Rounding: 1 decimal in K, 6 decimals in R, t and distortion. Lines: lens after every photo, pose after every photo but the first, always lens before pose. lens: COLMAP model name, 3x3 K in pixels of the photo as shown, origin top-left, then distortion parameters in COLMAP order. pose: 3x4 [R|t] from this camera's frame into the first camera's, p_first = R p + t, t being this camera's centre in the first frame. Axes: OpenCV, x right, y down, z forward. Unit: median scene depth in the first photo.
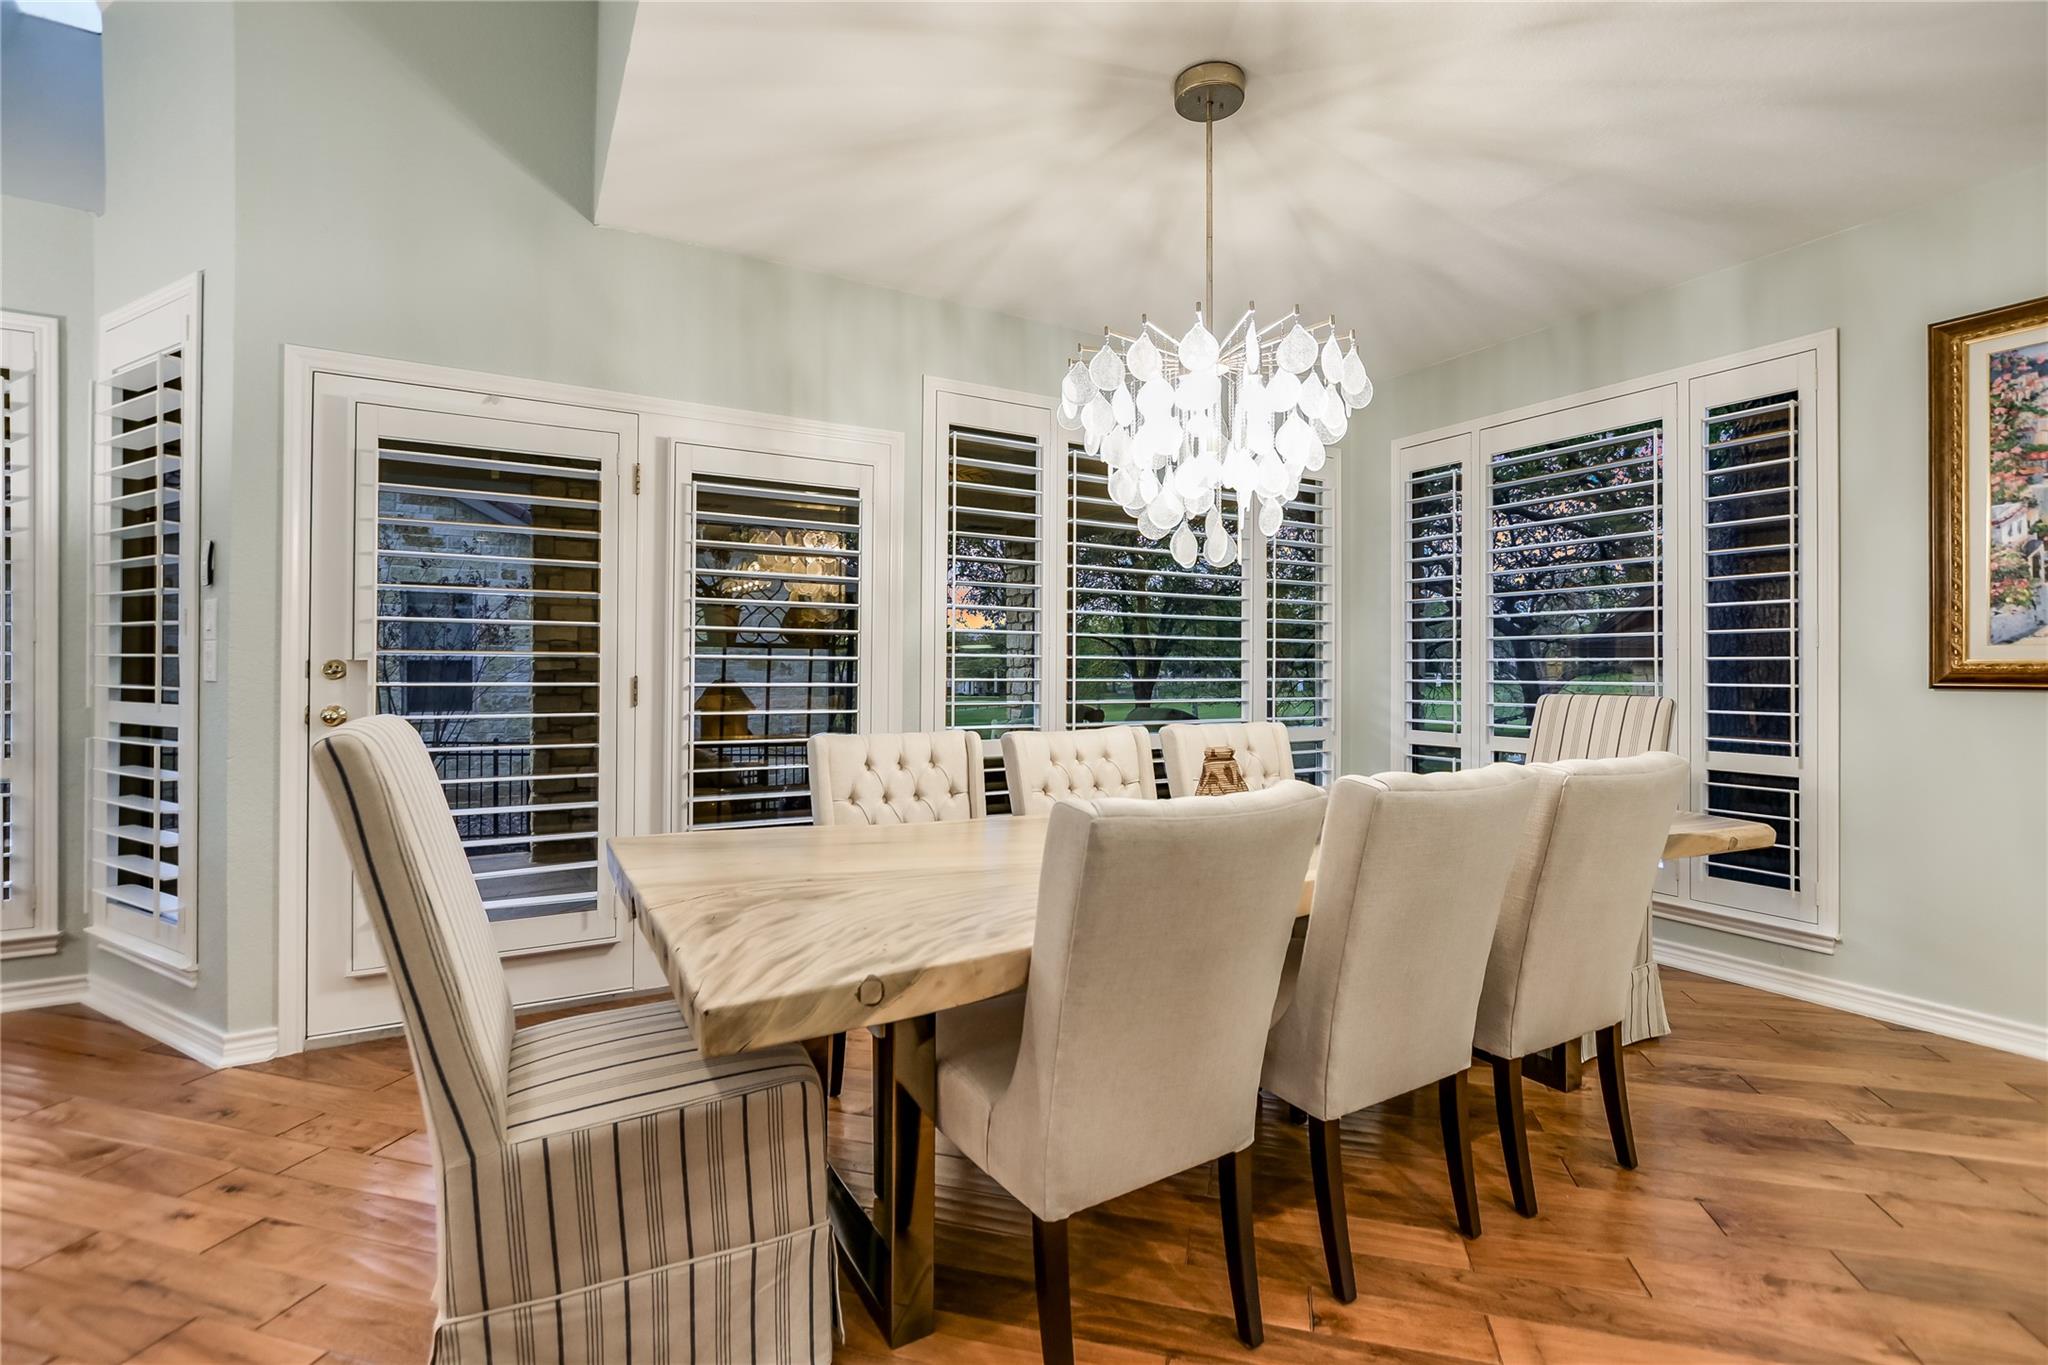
lens RADIAL K [[900.9, 0, 1020.8], [0, 900.9, 662.3], [0, 0, 1]] dist [-0.002703, -0.000237]
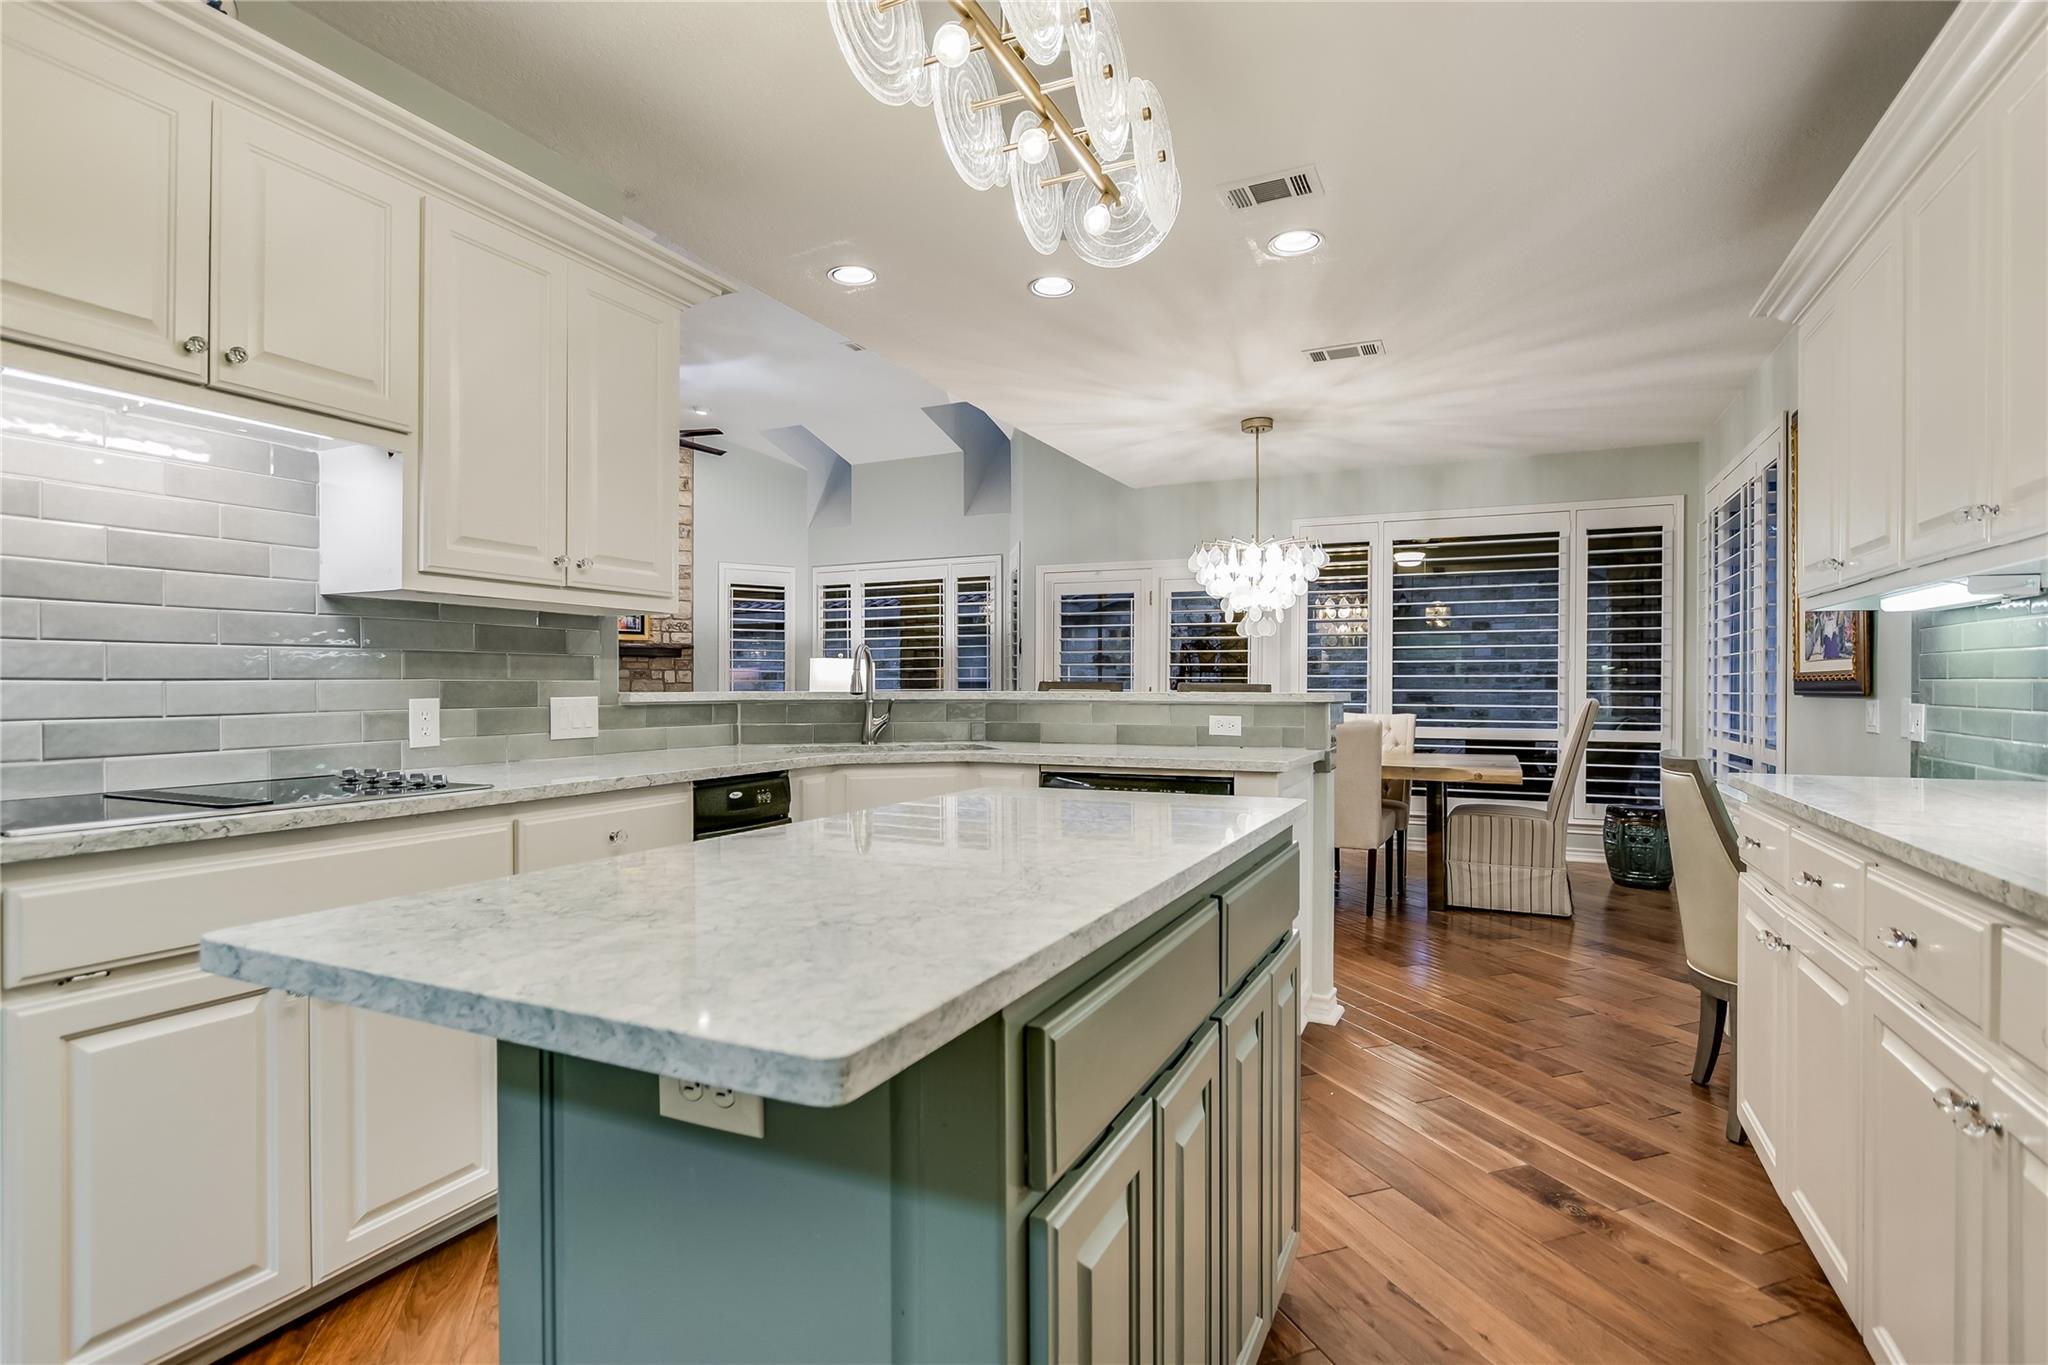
lens RADIAL K [[1006.7, 0, 1033.0], [0, 1006.7, 710.1], [0, 0, 1]] dist [0.001214, 0.000114]
pose [[0.579981, 0.022252, -0.814326, 1.575416], [0.003476, 0.999550, 0.029789, -0.004023], [0.814622, -0.020107, 0.579643, -0.742614]]
